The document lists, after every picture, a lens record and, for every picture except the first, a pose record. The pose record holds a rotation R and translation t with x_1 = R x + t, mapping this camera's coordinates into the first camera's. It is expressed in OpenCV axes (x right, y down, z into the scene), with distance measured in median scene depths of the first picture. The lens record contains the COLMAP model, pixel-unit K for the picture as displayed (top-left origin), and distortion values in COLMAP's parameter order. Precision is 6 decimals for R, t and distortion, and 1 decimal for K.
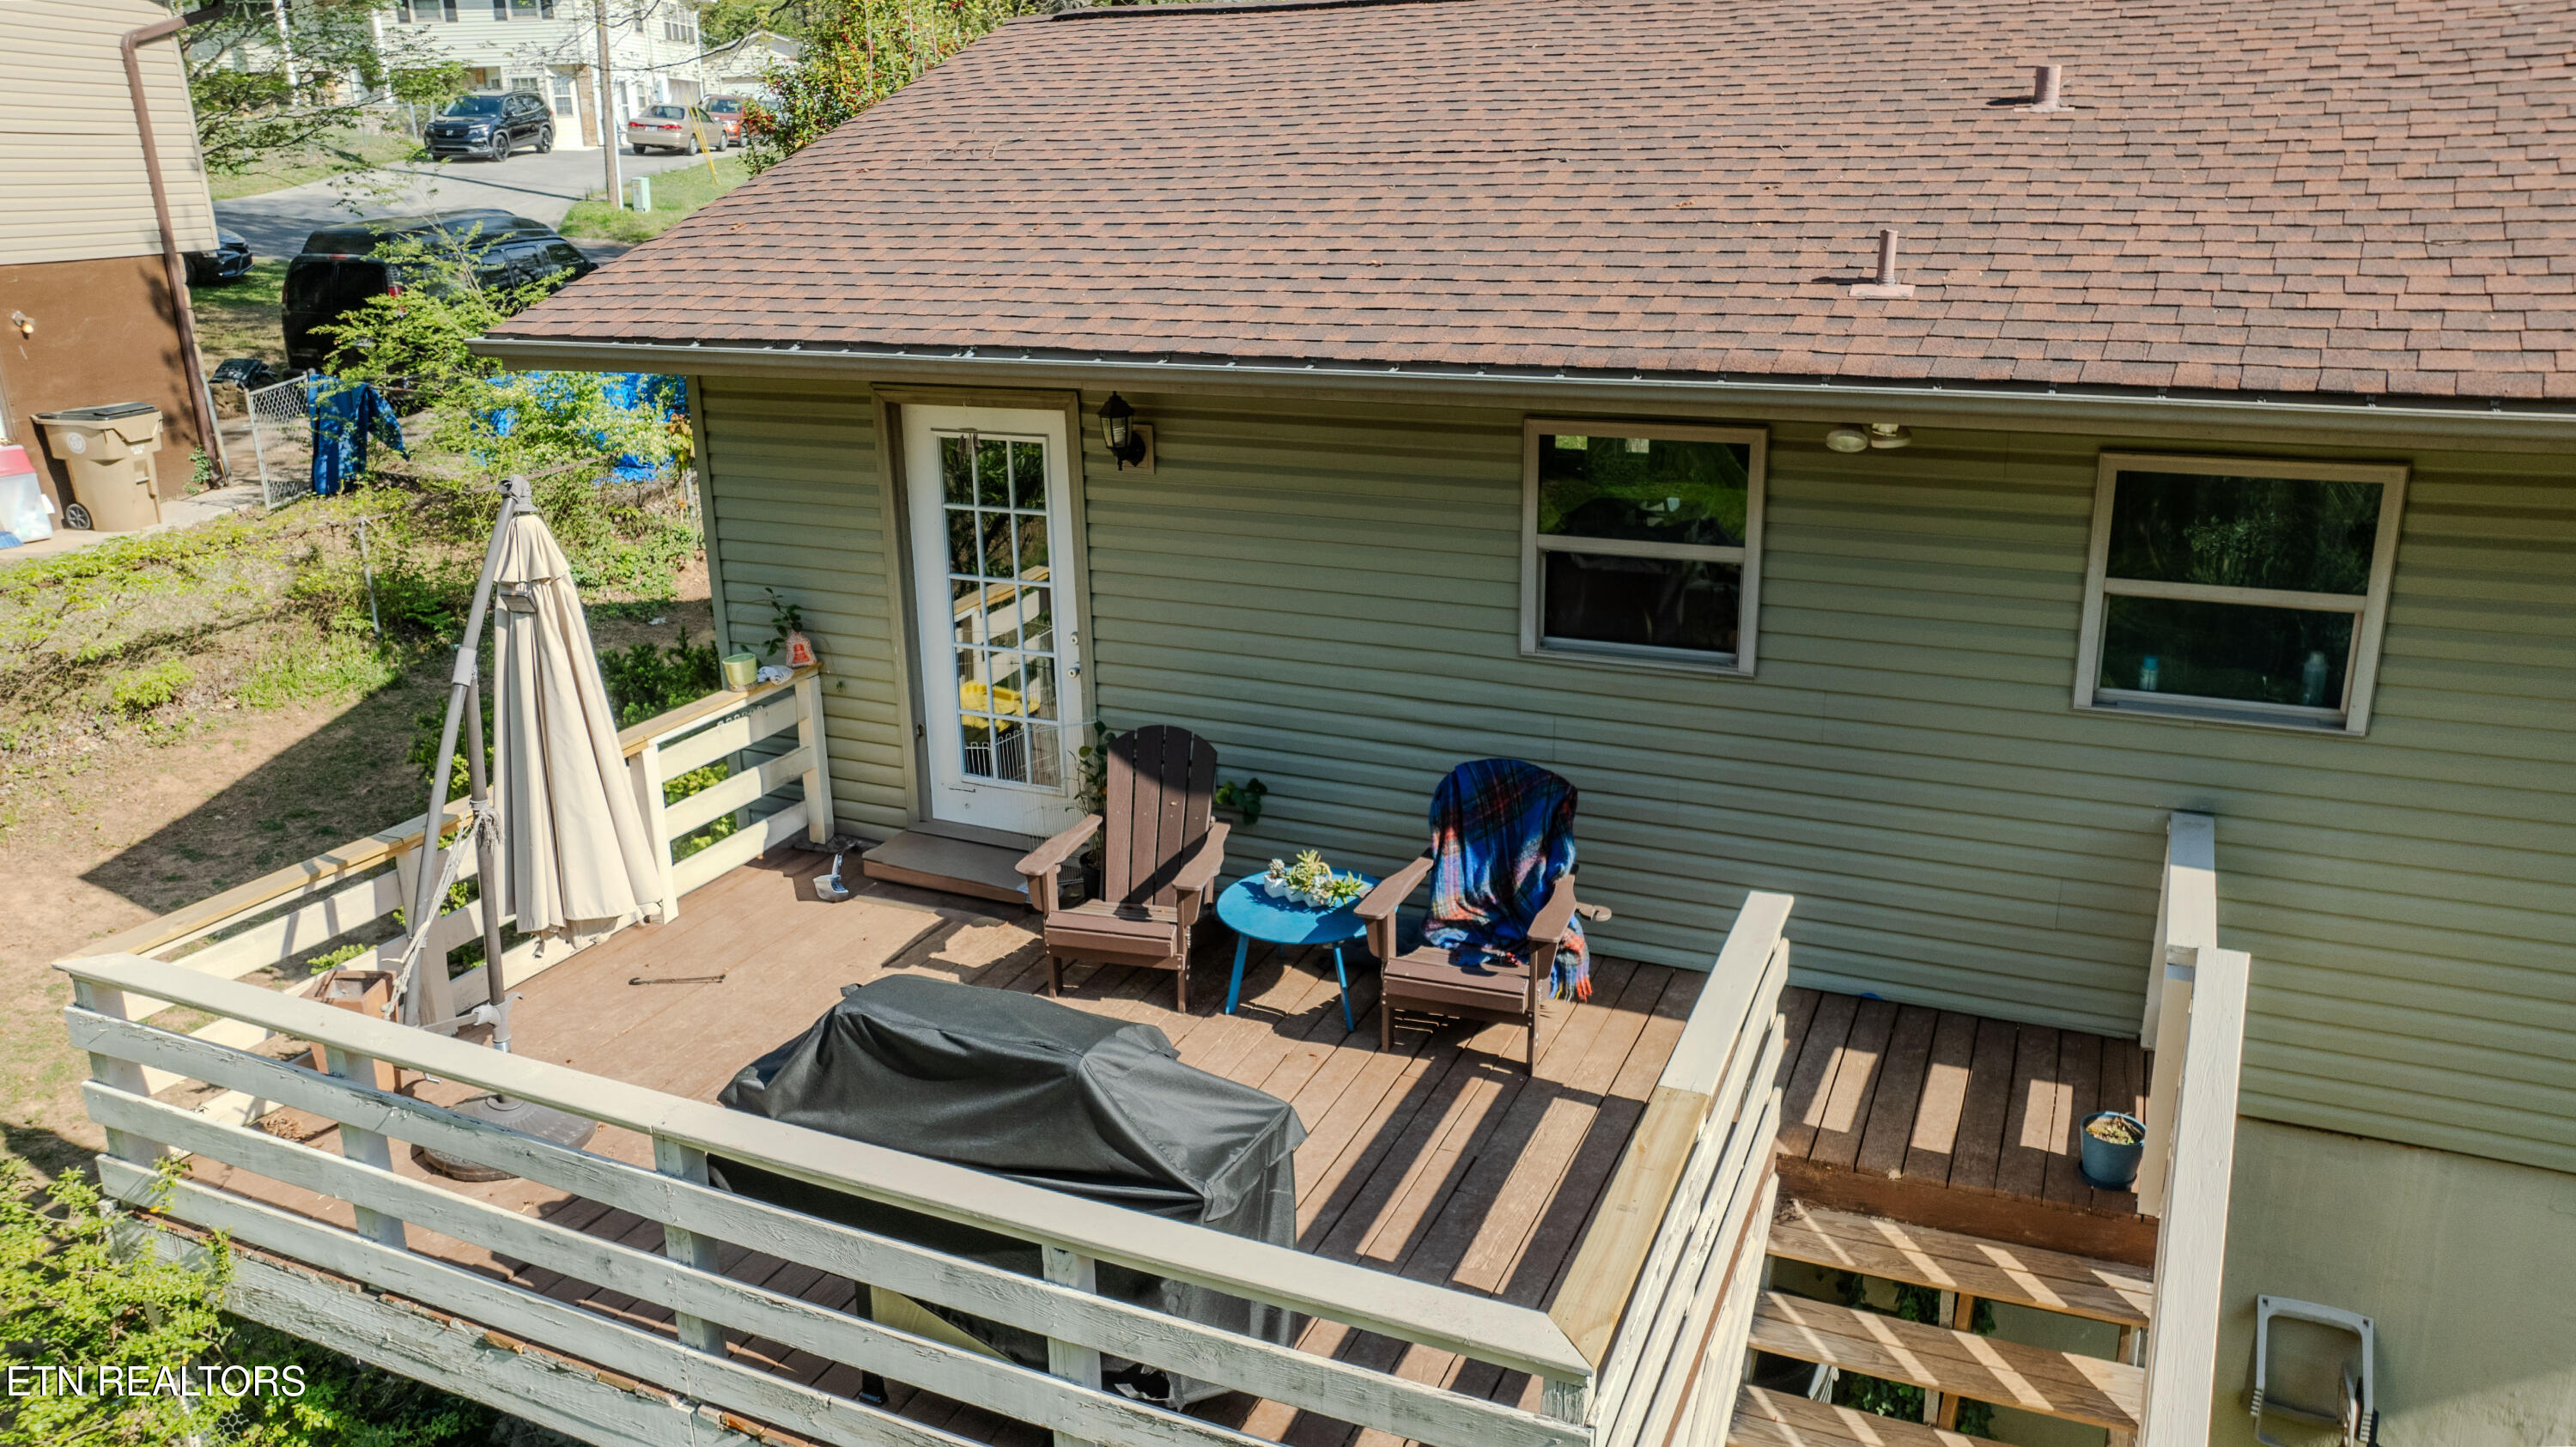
lens RADIAL K [[1852.5, 0, 1288.0], [0, 1852.5, 723.5], [0, 0, 1]] dist [-0.007212, -0.000764]
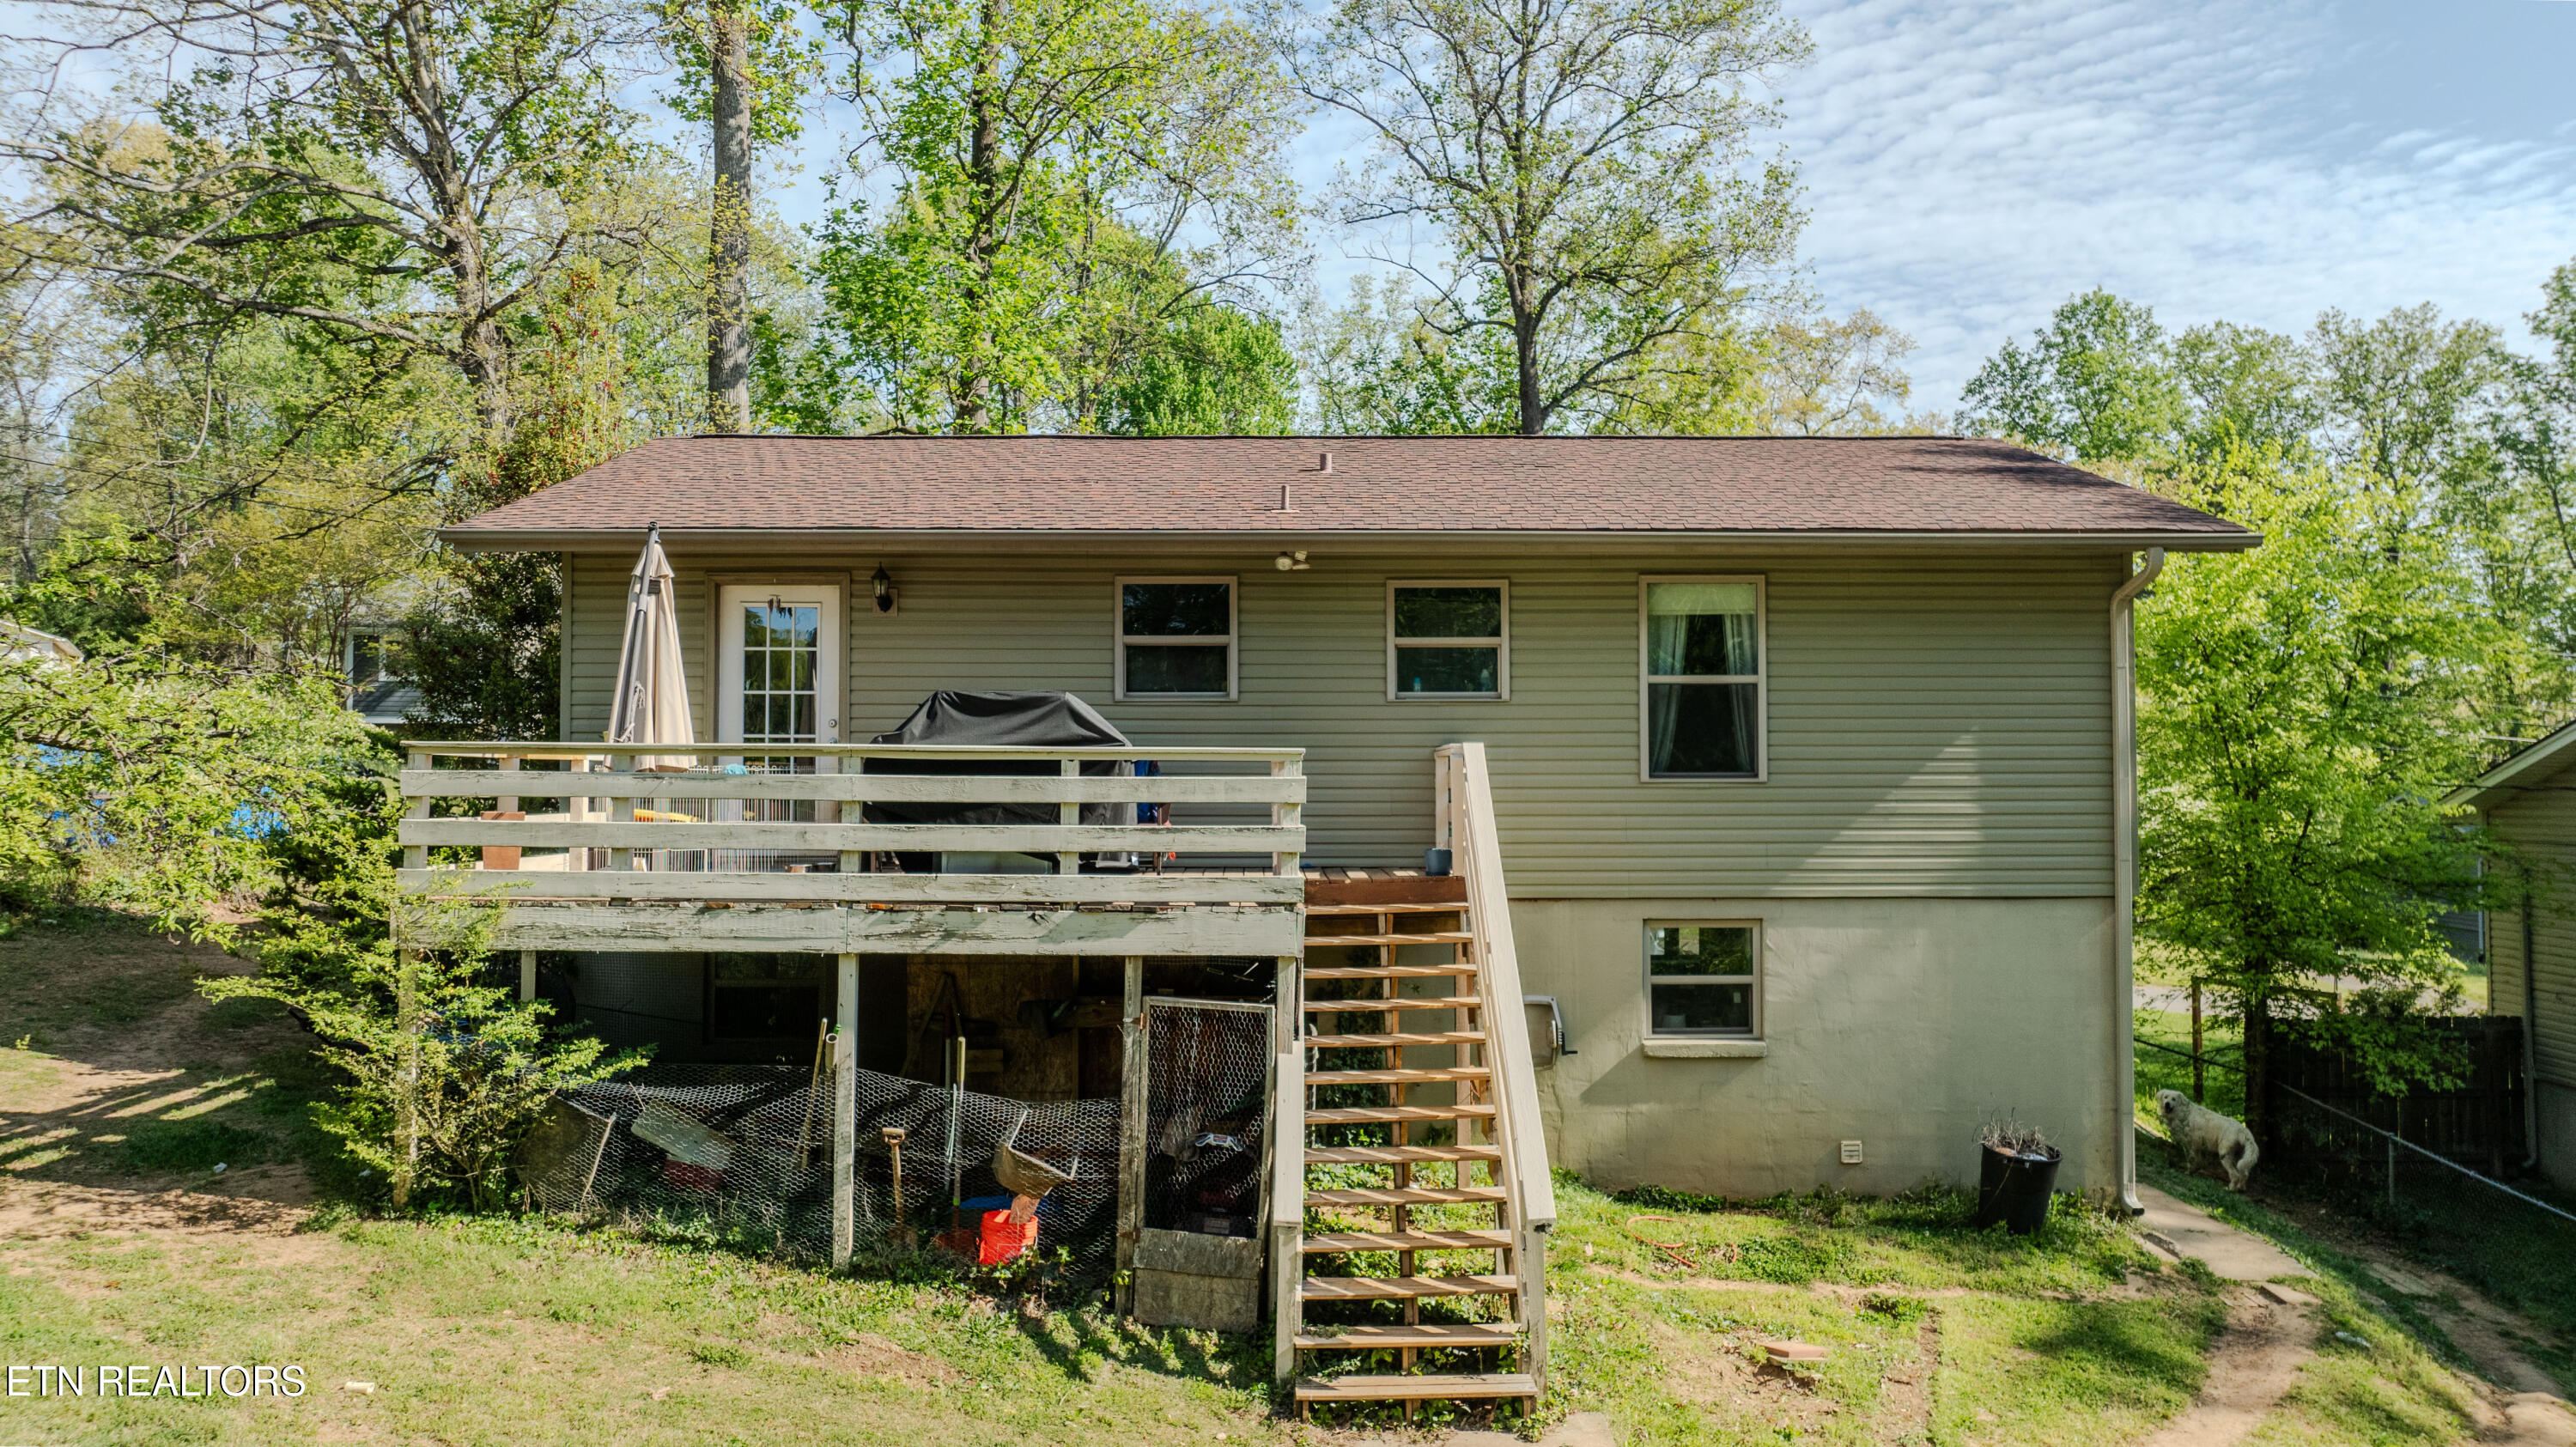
lens RADIAL K [[1852.5, 0, 1288.0], [0, 1852.5, 723.5], [0, 0, 1]] dist [-0.007212, -0.000764]
pose [[0.907455, 0.029260, 0.419130, -0.568141], [0.112691, 0.944070, -0.309892, 0.663902], [-0.404755, 0.328445, 0.853403, -0.752850]]
